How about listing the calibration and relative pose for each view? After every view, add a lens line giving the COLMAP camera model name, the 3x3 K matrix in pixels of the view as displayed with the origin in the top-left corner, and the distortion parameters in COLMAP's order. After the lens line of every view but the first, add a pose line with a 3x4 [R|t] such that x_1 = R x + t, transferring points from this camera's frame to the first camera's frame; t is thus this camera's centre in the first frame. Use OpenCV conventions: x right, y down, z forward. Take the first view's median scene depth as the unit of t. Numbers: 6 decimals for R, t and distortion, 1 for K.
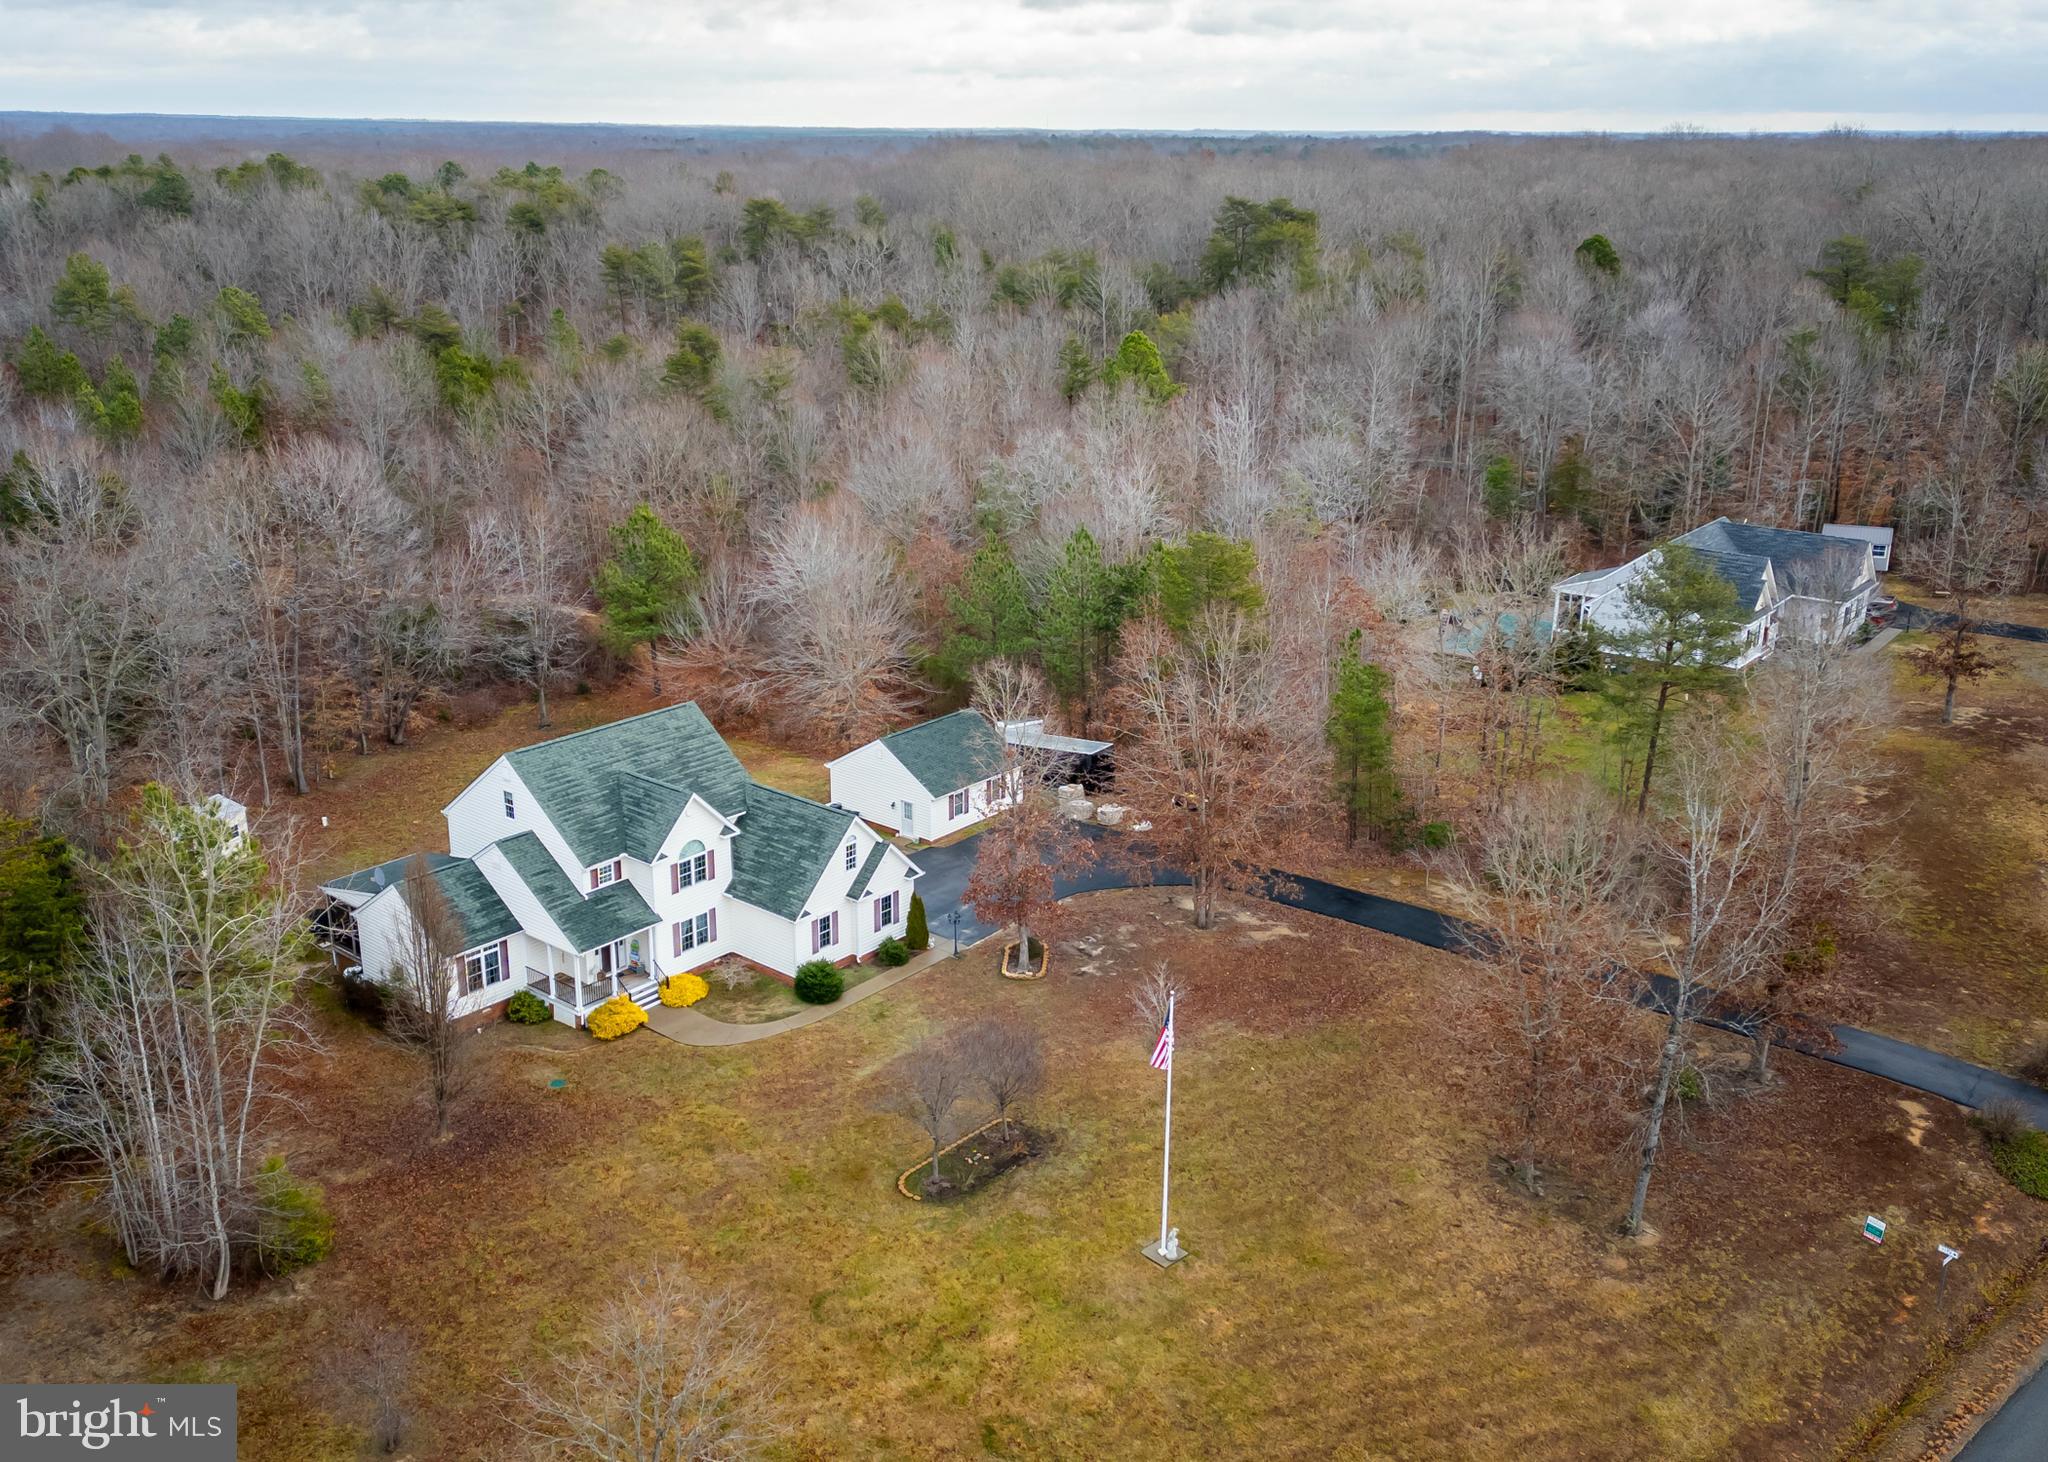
lens RADIAL K [[1792.4, 0, 1024.0], [0, 1792.4, 731.0], [0, 0, 1]] dist [0.161370, -0.325290]
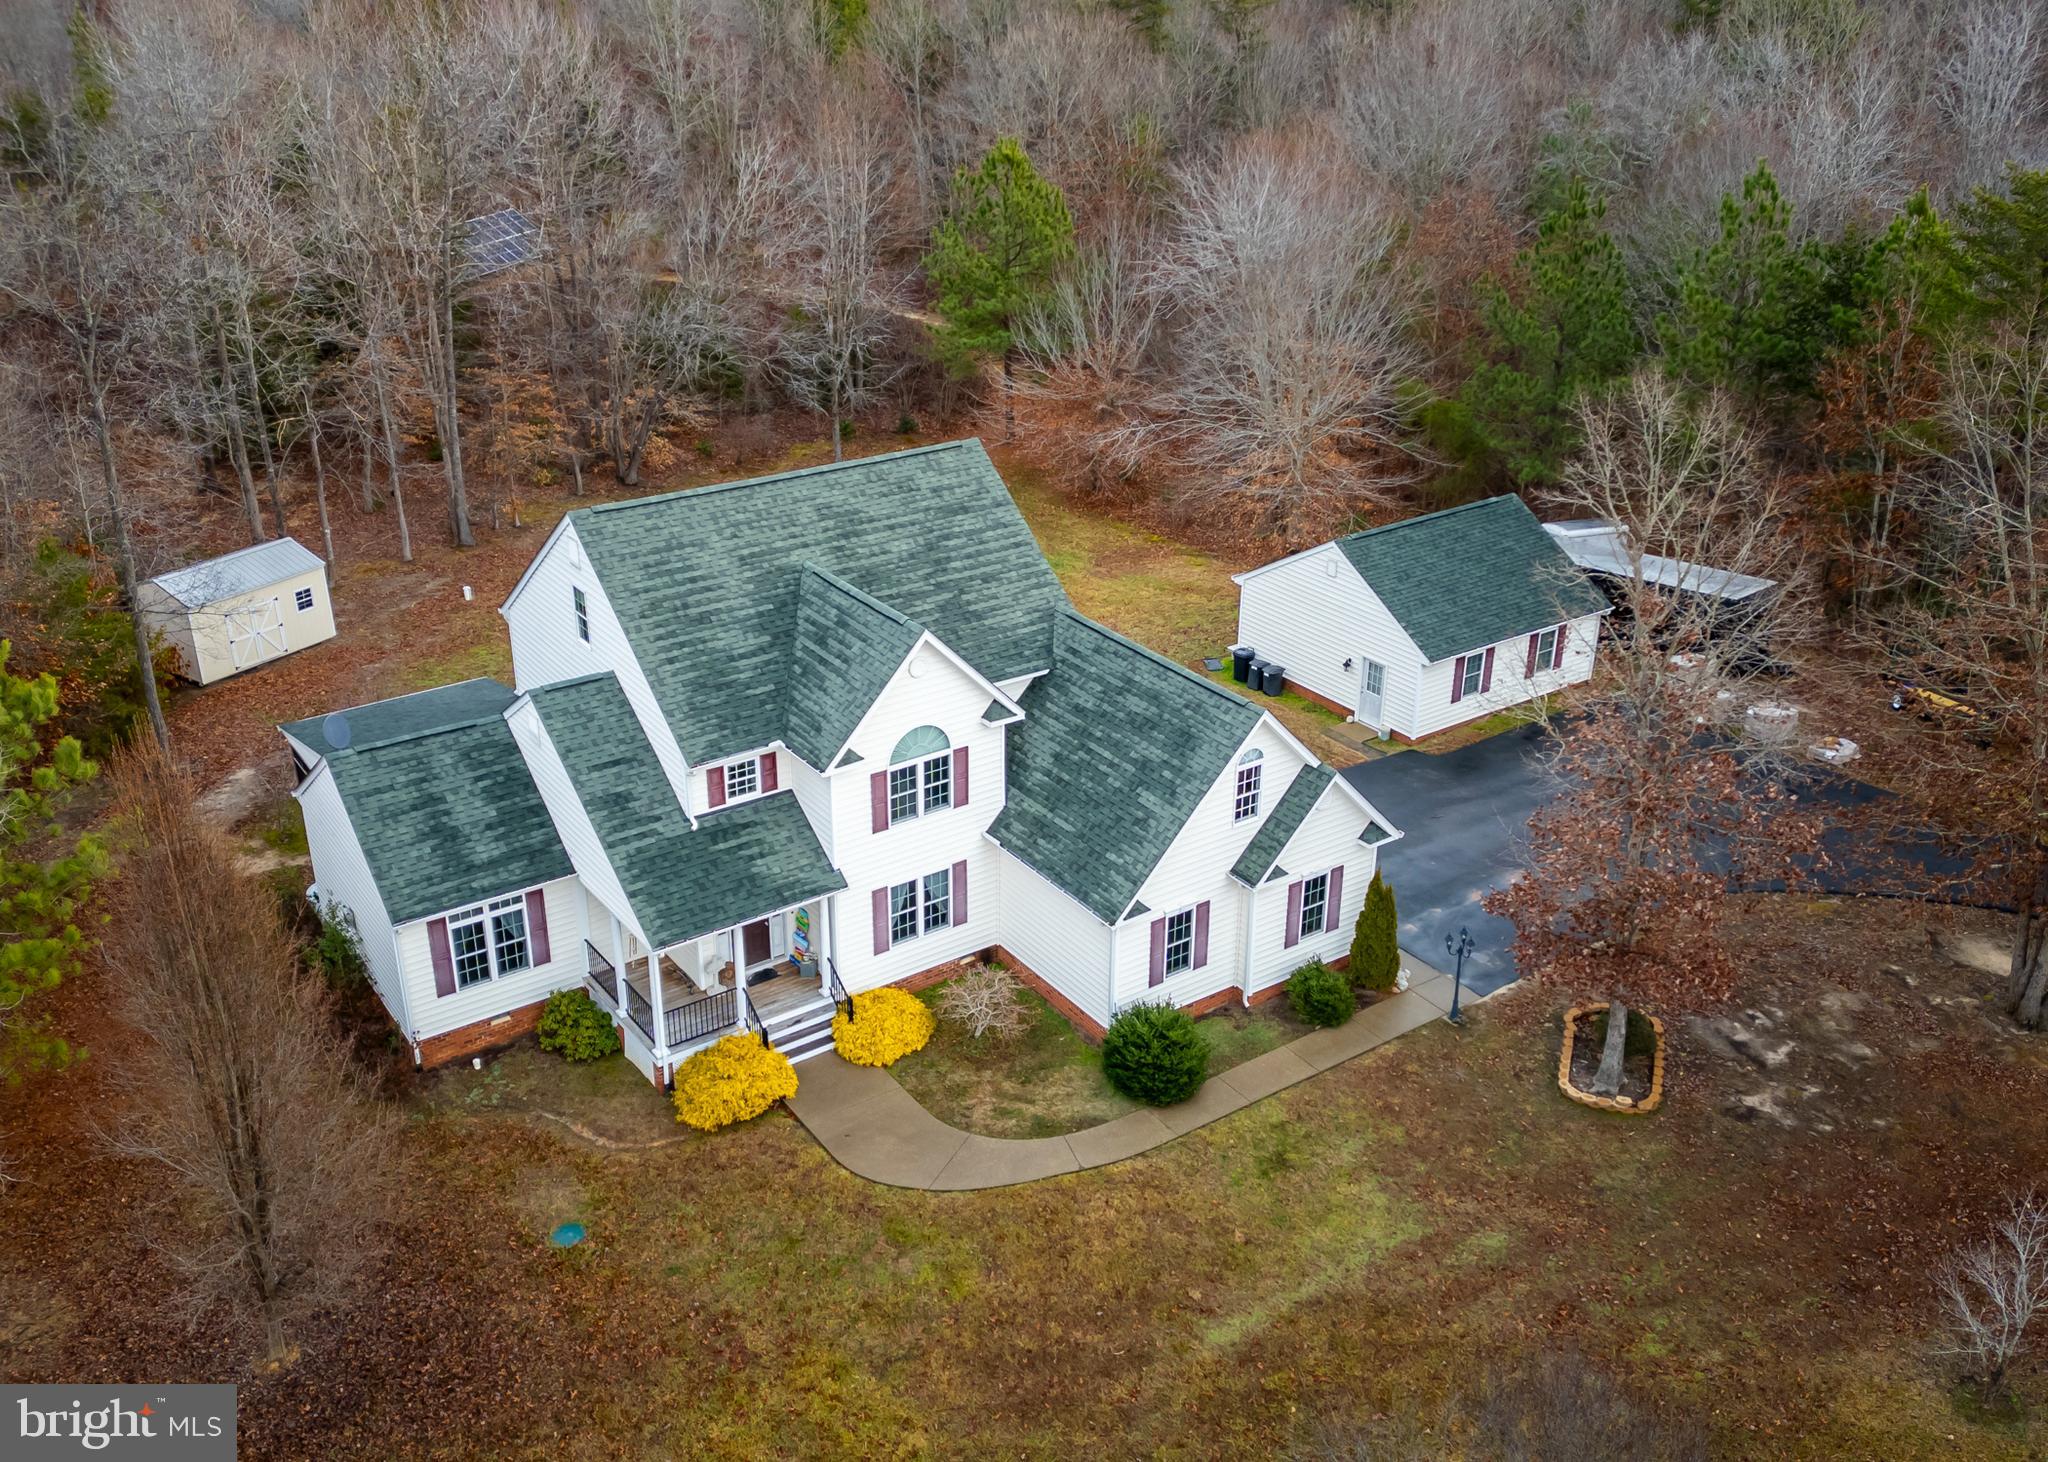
lens RADIAL K [[1792.4, 0, 1024.0], [0, 1792.4, 731.0], [0, 0, 1]] dist [0.161370, -0.325290]
pose [[0.965792, 0.108955, -0.235319, -0.044181], [-0.079753, 0.988268, 0.130256, -0.002427], [0.246750, -0.107033, 0.963150, 0.535670]]
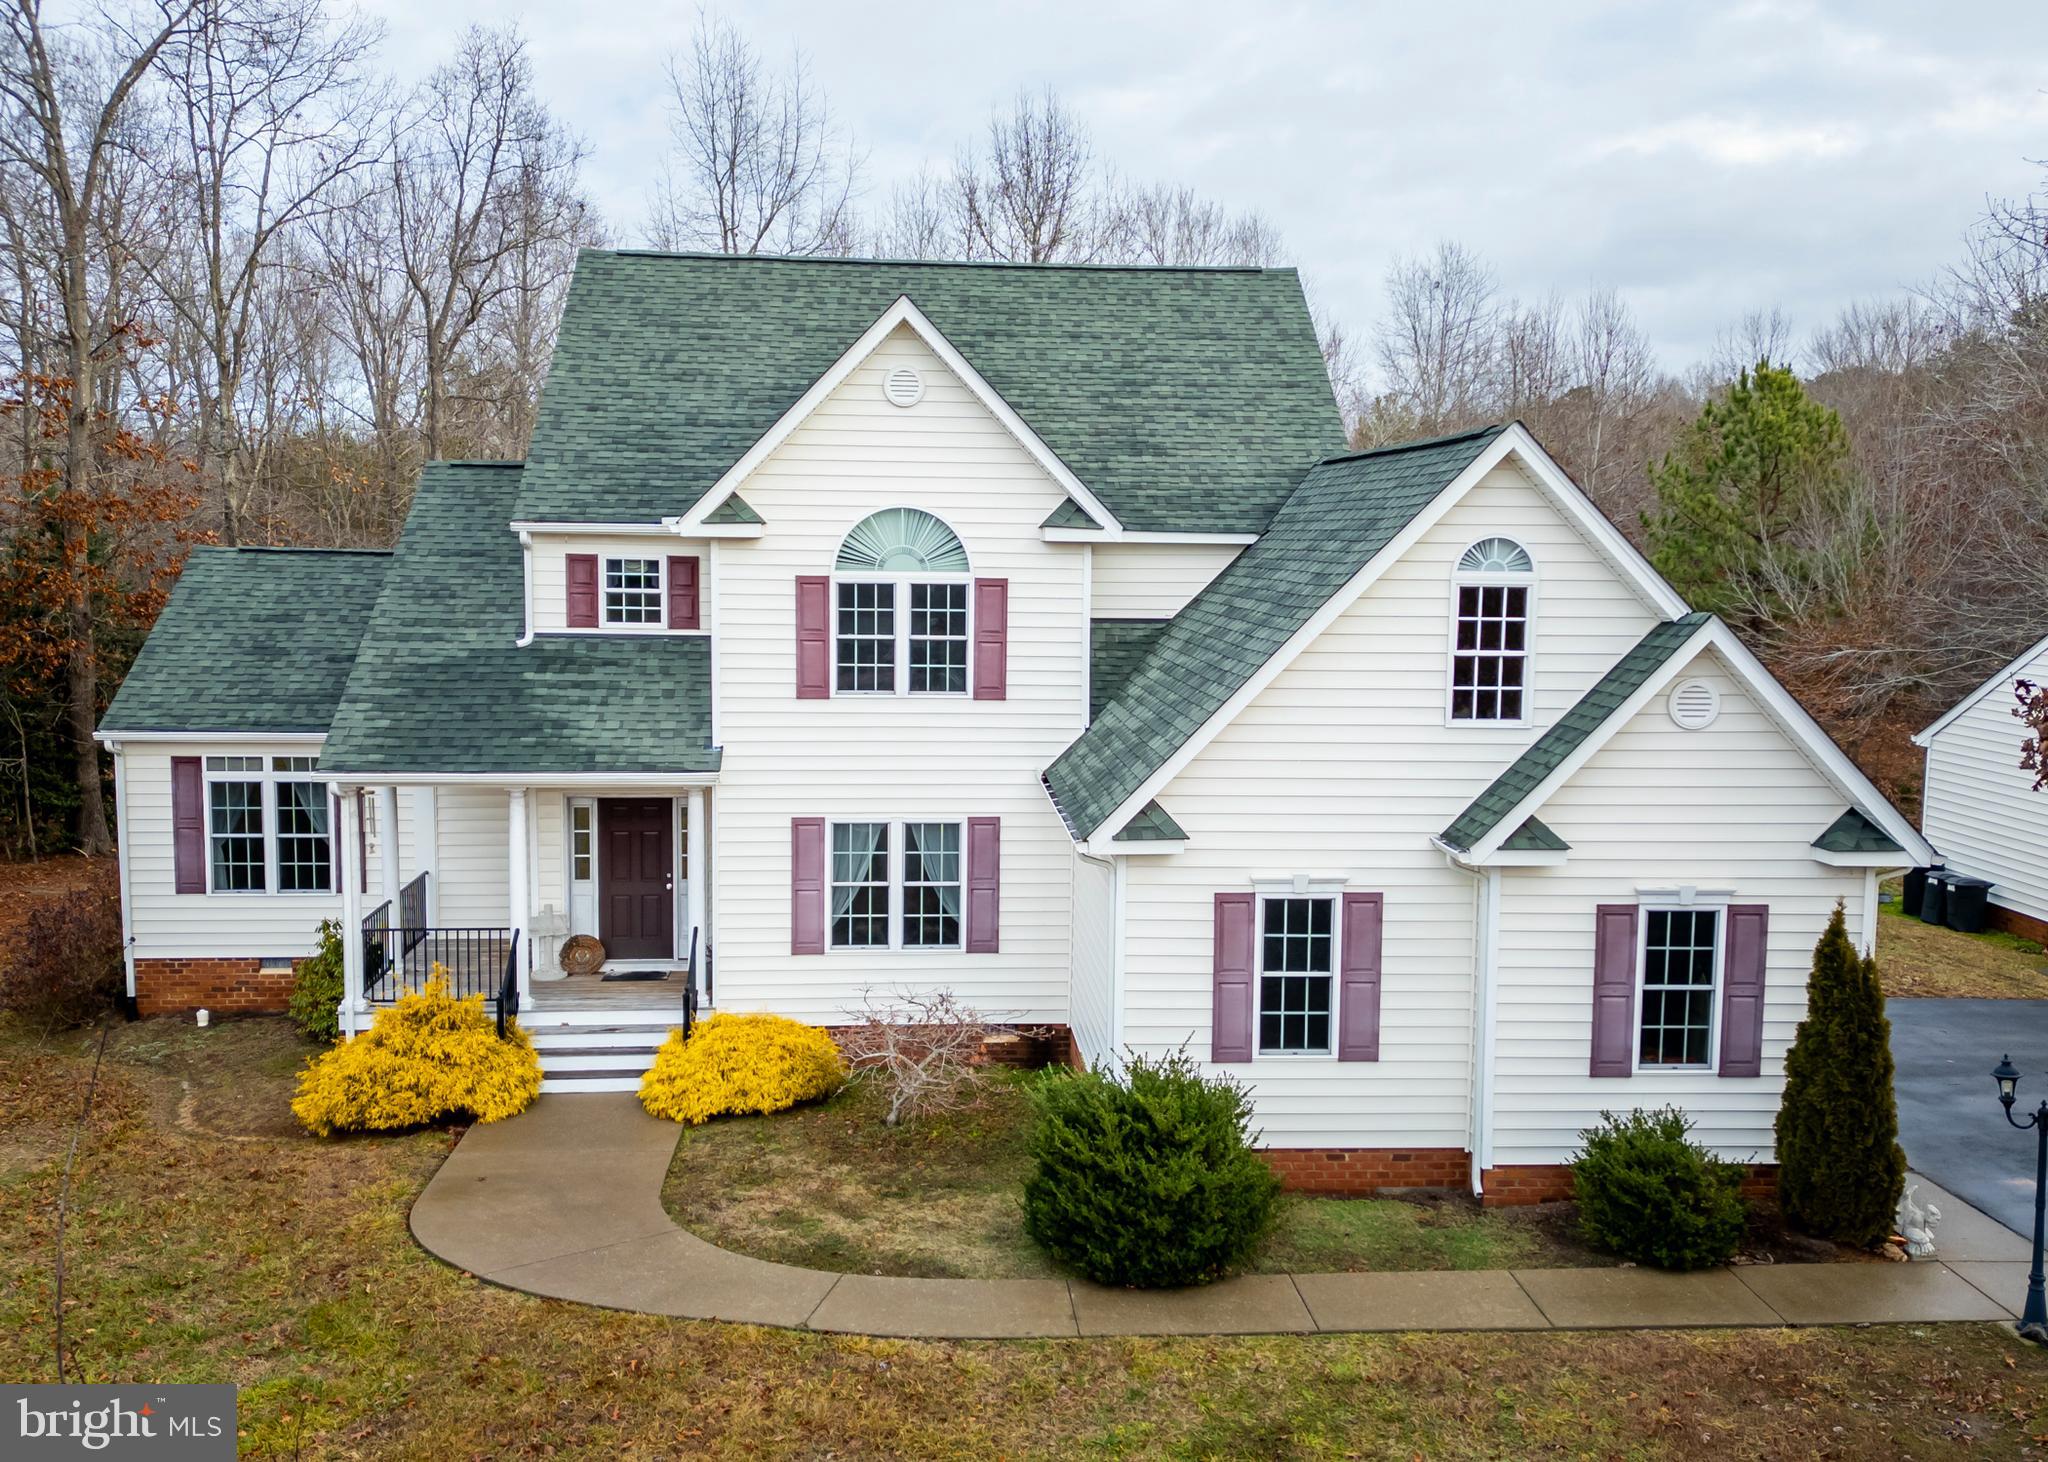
lens RADIAL K [[1792.4, 0, 1024.0], [0, 1792.4, 731.0], [0, 0, 1]] dist [0.161370, -0.325290]
pose [[0.694586, 0.078547, -0.715108, 0.015494], [-0.233412, 0.964853, -0.120735, 0.116444], [0.680491, 0.250776, 0.688508, 0.823415]]
